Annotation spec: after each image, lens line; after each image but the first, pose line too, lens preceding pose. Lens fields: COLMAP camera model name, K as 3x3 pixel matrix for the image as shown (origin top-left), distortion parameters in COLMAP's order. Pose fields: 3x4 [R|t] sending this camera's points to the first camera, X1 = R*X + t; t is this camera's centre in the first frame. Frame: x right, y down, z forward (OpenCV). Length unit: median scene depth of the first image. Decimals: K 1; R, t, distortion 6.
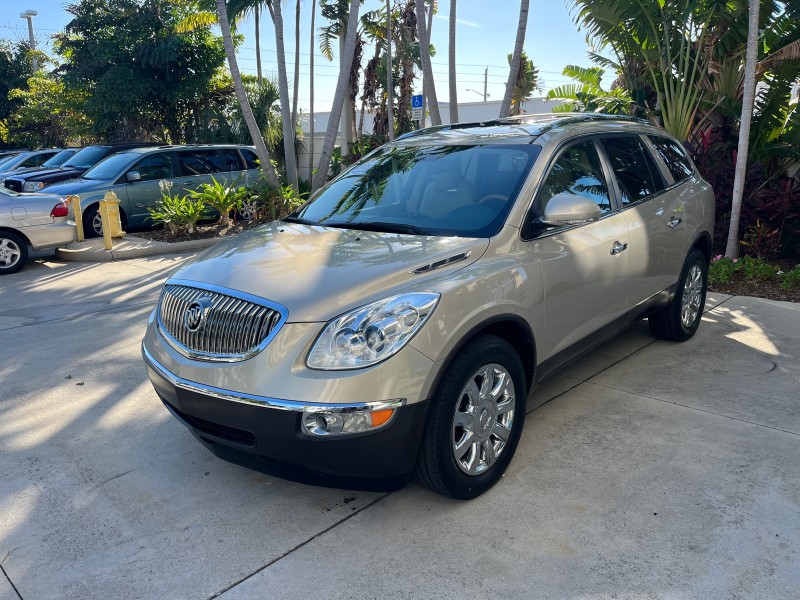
lens RADIAL K [[608.8, 0, 400.0], [0, 608.8, 300.0], [0, 0, 1]] dist [0.069933, -0.102284]
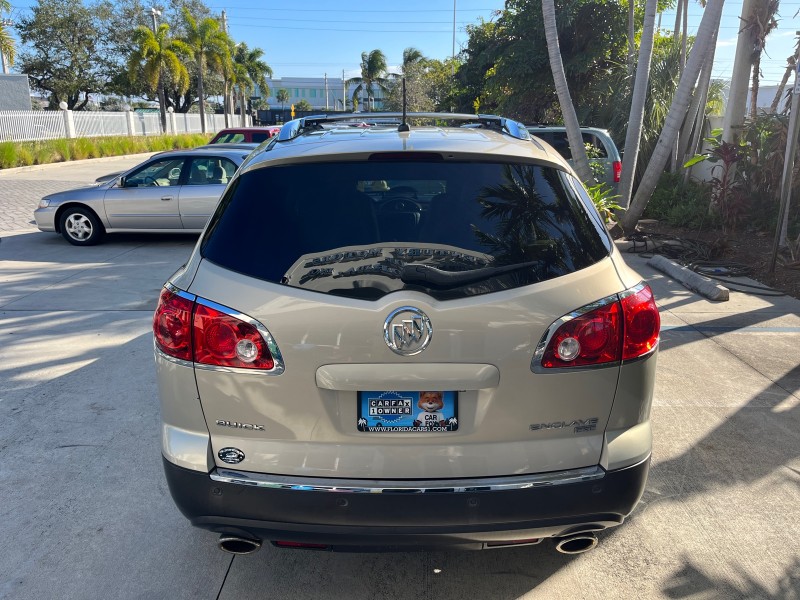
lens RADIAL K [[608.8, 0, 400.0], [0, 608.8, 300.0], [0, 0, 1]] dist [0.069933, -0.102284]
pose [[0.683661, 0.216276, -0.697017, 0.197973], [-0.187613, 0.975065, 0.118533, -0.085405], [0.705272, 0.049733, 0.707190, 0.284052]]
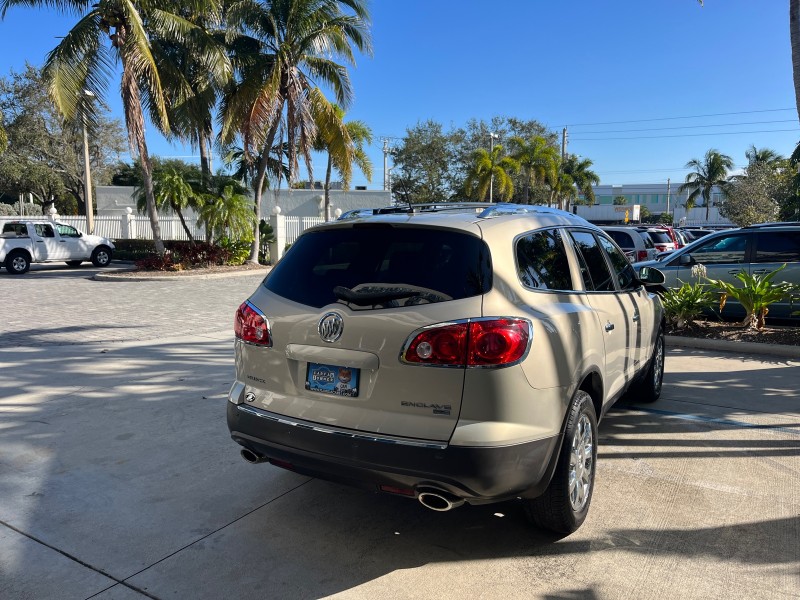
lens RADIAL K [[608.8, 0, 400.0], [0, 608.8, 300.0], [0, 0, 1]] dist [0.069933, -0.102284]
pose [[0.217568, 0.125961, -0.967883, 0.327751], [-0.239901, 0.968119, 0.072065, -0.094557], [0.946103, 0.216517, 0.240850, 0.352492]]
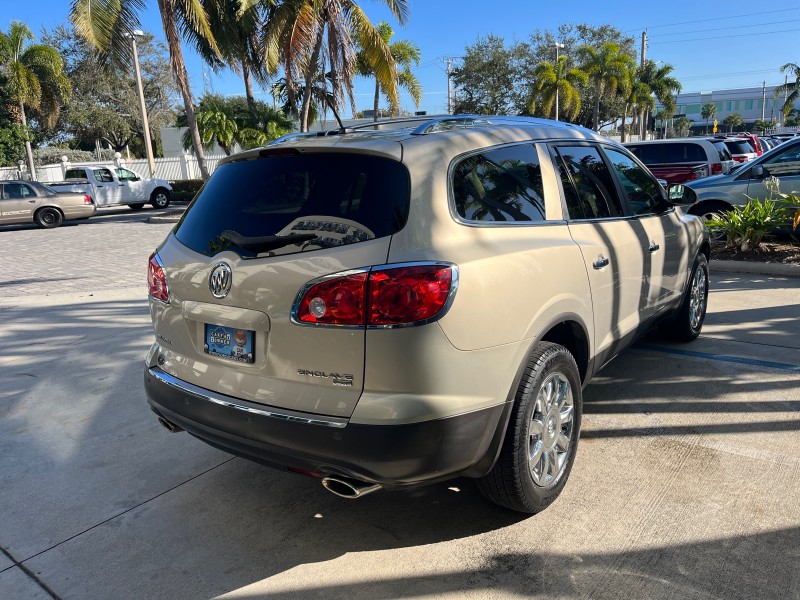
lens RADIAL K [[608.6, 0, 397.9], [0, 608.6, 297.7], [0, 0, 1]] dist [0.061779, -0.078053]
pose [[0.104035, 0.227676, -0.968163, 0.292949], [-0.189948, 0.960076, 0.205363, -0.106239], [0.976267, 0.162536, 0.143128, 0.412474]]
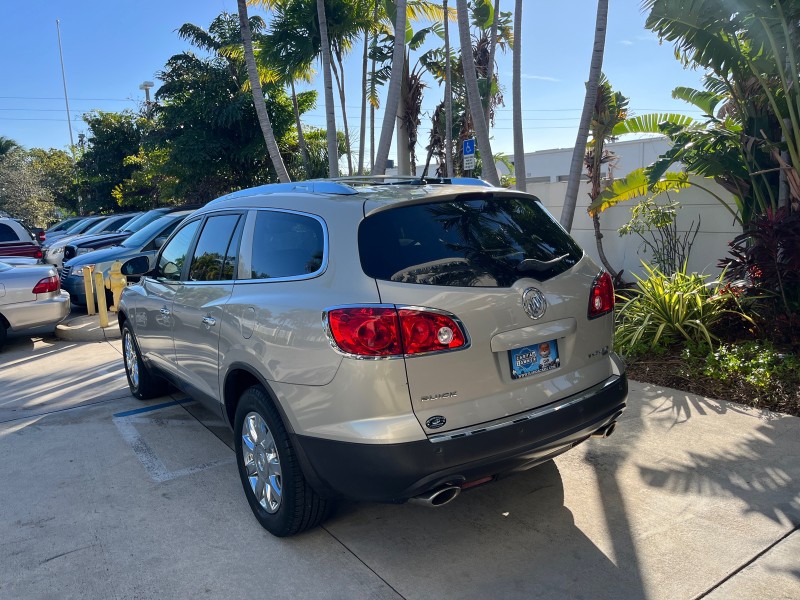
lens RADIAL K [[608.8, 0, 400.0], [0, 608.8, 300.0], [0, 0, 1]] dist [0.069933, -0.102284]
pose [[0.977225, 0.002049, -0.212196, 0.102223], [-0.018759, 0.996873, -0.076763, -0.045901], [0.211375, 0.078995, 0.974207, 0.167020]]
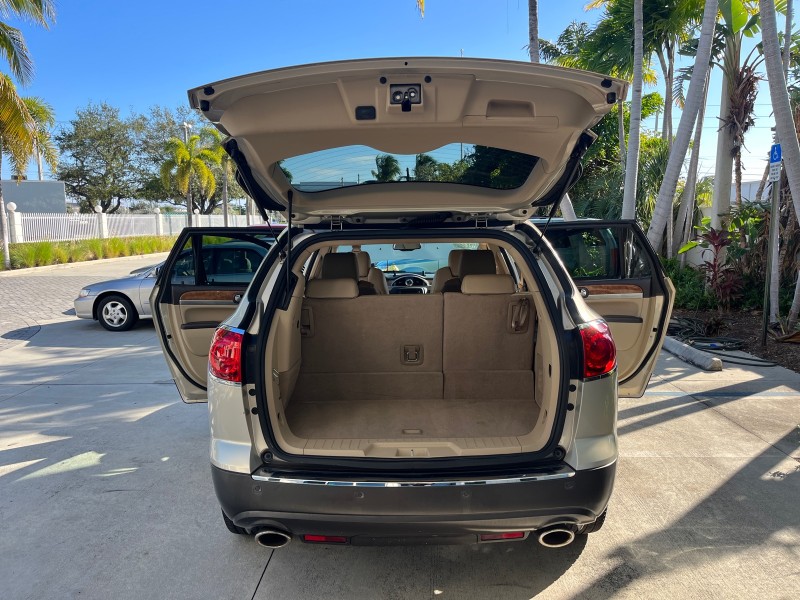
lens RADIAL K [[608.6, 0, 397.9], [0, 608.6, 297.7], [0, 0, 1]] dist [0.061779, -0.078053]
pose [[0.665866, 0.095791, -0.739897, 0.231911], [-0.176255, 0.983848, -0.031246, -0.071843], [0.724953, 0.151217, 0.671994, 0.258953]]
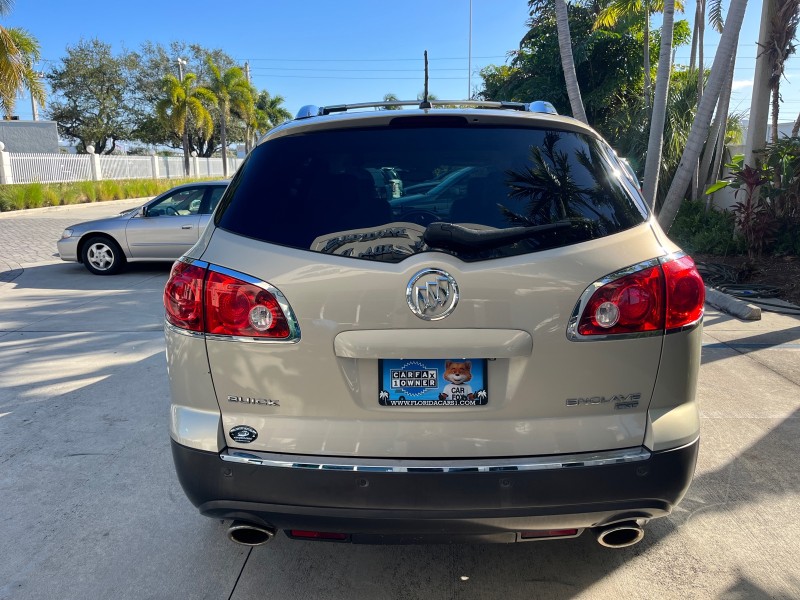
lens RADIAL K [[608.8, 0, 400.0], [0, 608.8, 300.0], [0, 0, 1]] dist [0.069933, -0.102284]
pose [[0.663747, 0.163634, -0.729838, 0.194002], [-0.180882, 0.981929, 0.055652, -0.066817], [0.725756, 0.095075, 0.681351, 0.290836]]
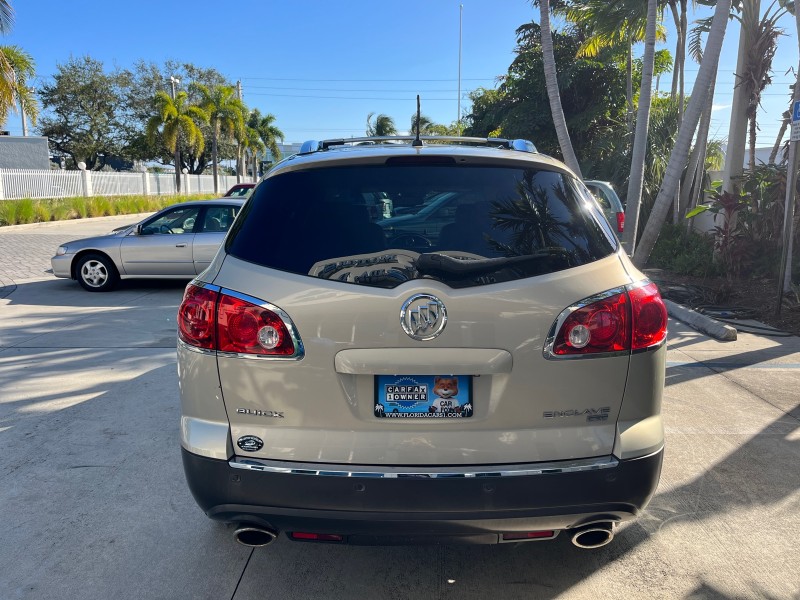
lens RADIAL K [[608.8, 0, 400.0], [0, 608.8, 300.0], [0, 0, 1]] dist [0.069933, -0.102284]
pose [[0.676208, 0.147696, -0.721754, 0.203931], [-0.188643, 0.981749, 0.024162, -0.068470], [0.712149, 0.119815, 0.691728, 0.279354]]
